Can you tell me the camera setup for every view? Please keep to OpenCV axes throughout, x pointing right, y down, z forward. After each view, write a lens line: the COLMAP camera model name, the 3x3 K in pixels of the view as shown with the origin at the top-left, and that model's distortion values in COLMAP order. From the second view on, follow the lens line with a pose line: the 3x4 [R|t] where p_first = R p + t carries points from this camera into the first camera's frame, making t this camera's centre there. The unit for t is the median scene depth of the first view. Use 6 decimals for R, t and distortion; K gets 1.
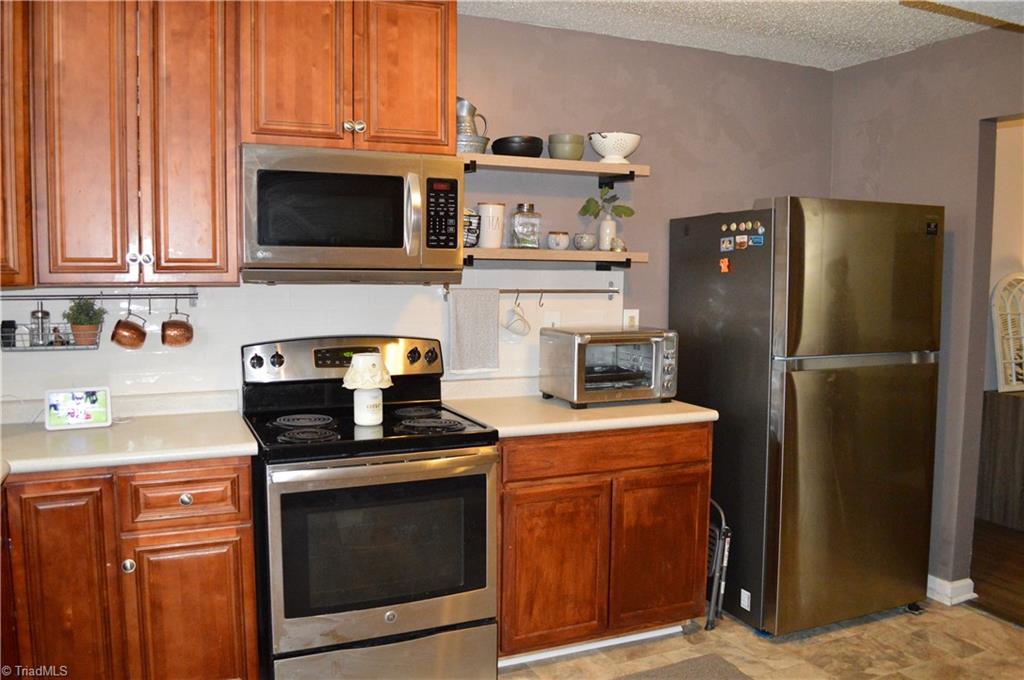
lens RADIAL K [[811.6, 0, 511.1], [0, 811.6, 340.8], [0, 0, 1]] dist [-0.090545, 0.009396]
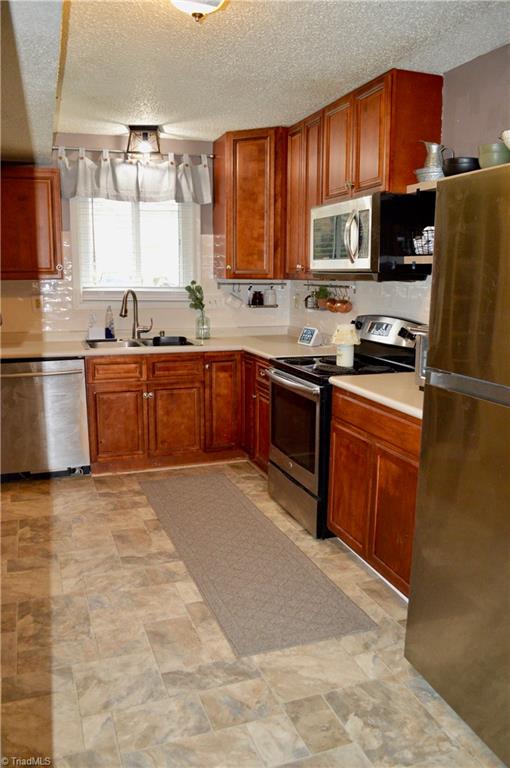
lens RADIAL K [[608.7, 0, 254.2], [0, 608.7, 384.9], [0, 0, 1]] dist [-0.090545, 0.009396]
pose [[-0.077424, 0.167505, -0.982826, 1.023856], [-0.092786, 0.980297, 0.174383, -0.057752], [0.992671, 0.104694, -0.060357, 0.854198]]
